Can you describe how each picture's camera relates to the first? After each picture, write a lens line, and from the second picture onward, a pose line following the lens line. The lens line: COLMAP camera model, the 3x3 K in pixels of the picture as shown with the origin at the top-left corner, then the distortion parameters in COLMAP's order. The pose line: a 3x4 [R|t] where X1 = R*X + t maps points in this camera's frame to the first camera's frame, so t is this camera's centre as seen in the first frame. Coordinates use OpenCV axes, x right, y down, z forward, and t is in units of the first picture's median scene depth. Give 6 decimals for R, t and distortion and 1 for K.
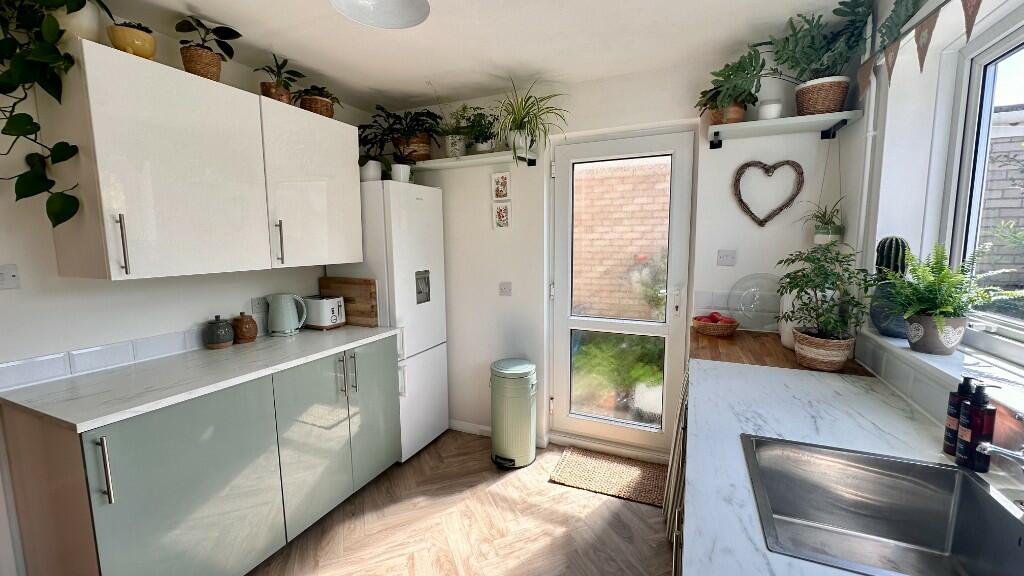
lens RADIAL K [[407.6, 0, 513.2], [0, 407.6, 288.0], [0, 0, 1]] dist [-0.003355, 0.000082]
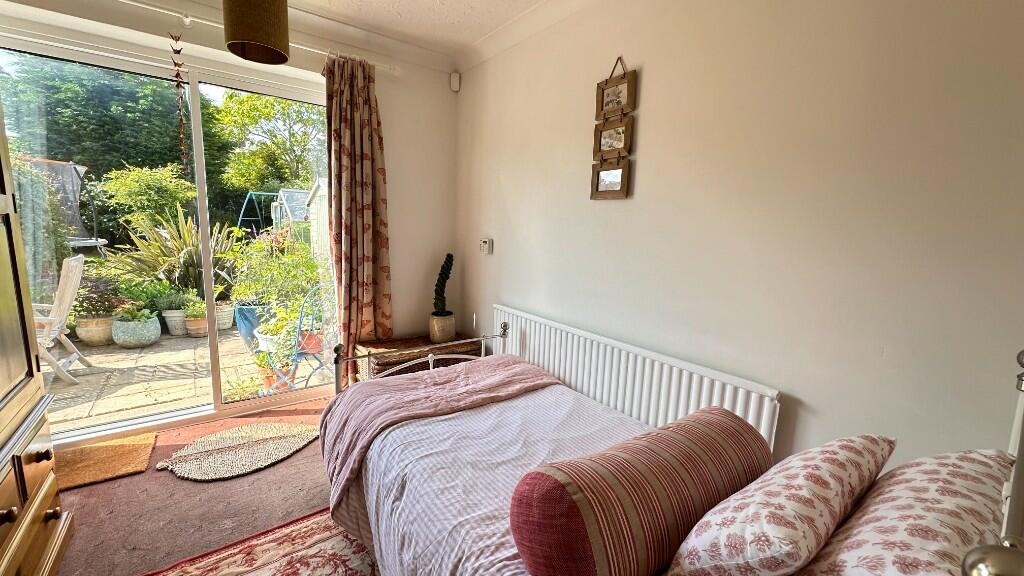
lens RADIAL K [[407.6, 0, 512.1], [0, 407.6, 286.1], [0, 0, 1]] dist [-0.003355, 0.000082]
pose [[0.877427, 0.110379, -0.466838, -0.135527], [-0.095217, 0.993878, 0.056031, 0.096266], [0.470165, -0.004713, 0.882566, 0.697588]]
